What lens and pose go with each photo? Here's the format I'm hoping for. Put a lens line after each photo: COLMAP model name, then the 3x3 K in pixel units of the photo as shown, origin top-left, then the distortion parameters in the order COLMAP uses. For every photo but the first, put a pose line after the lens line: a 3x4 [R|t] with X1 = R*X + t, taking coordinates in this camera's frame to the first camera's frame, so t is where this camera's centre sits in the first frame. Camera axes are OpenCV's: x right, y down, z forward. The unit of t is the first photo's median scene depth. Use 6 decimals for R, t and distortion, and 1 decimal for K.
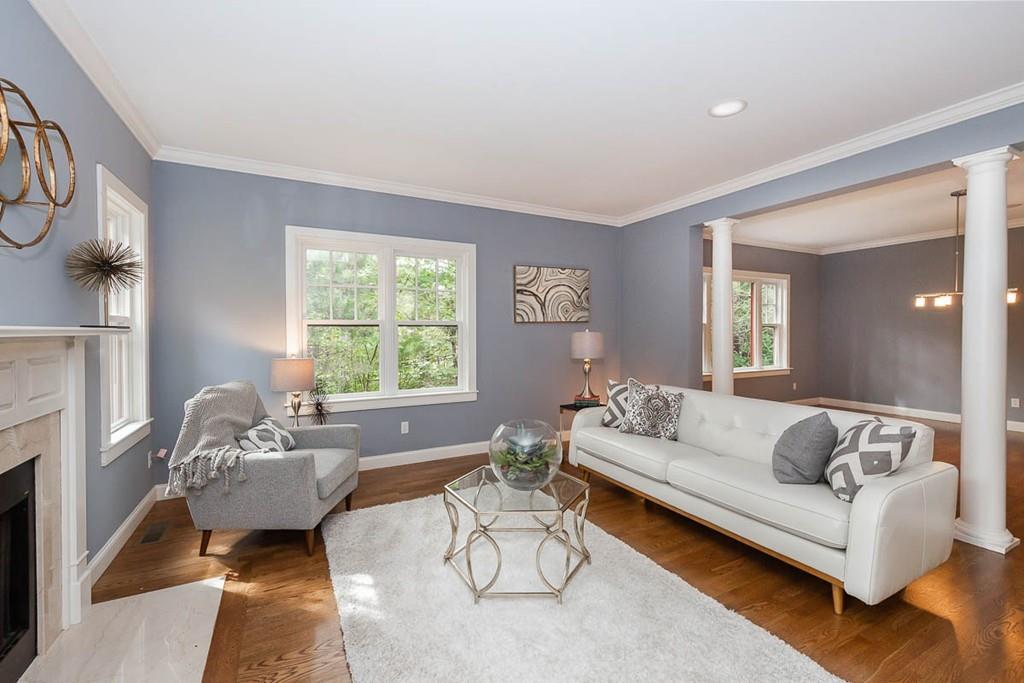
lens RADIAL K [[422.5, 0, 512.0], [0, 422.5, 341.5], [0, 0, 1]] dist [0.000994, 0.000102]
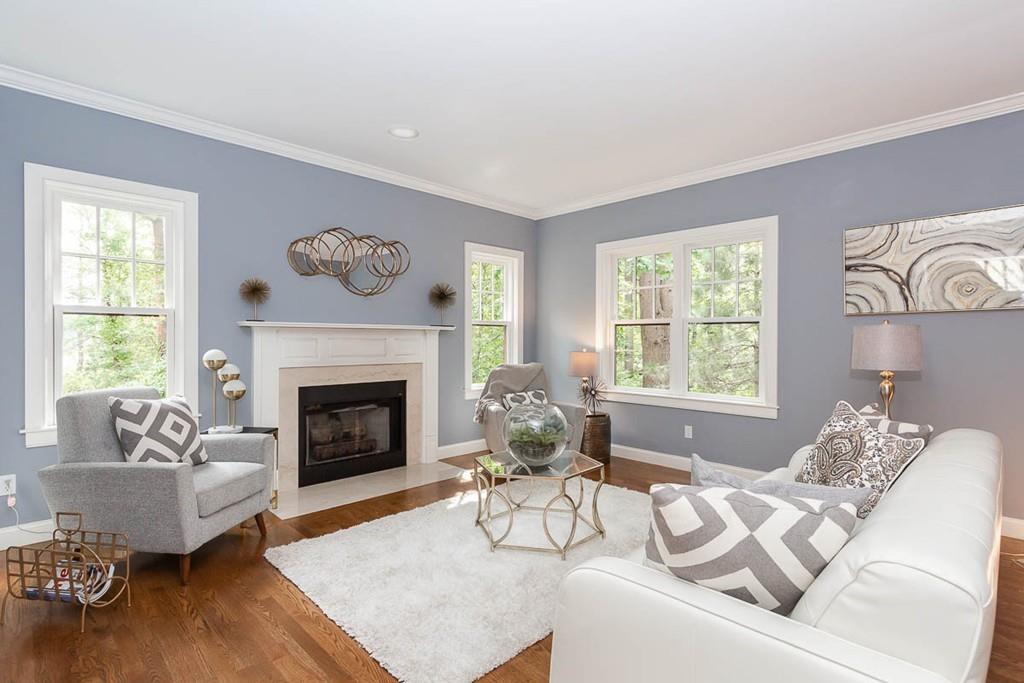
lens RADIAL K [[499.9, 0, 512.0], [0, 499.9, 341.5], [0, 0, 1]] dist [0.001346, 0.000158]
pose [[0.294453, 0.010485, -0.955608, 0.613955], [-0.025865, 0.999661, 0.002999, 0.008777], [0.955316, 0.023834, 0.294624, 0.261963]]
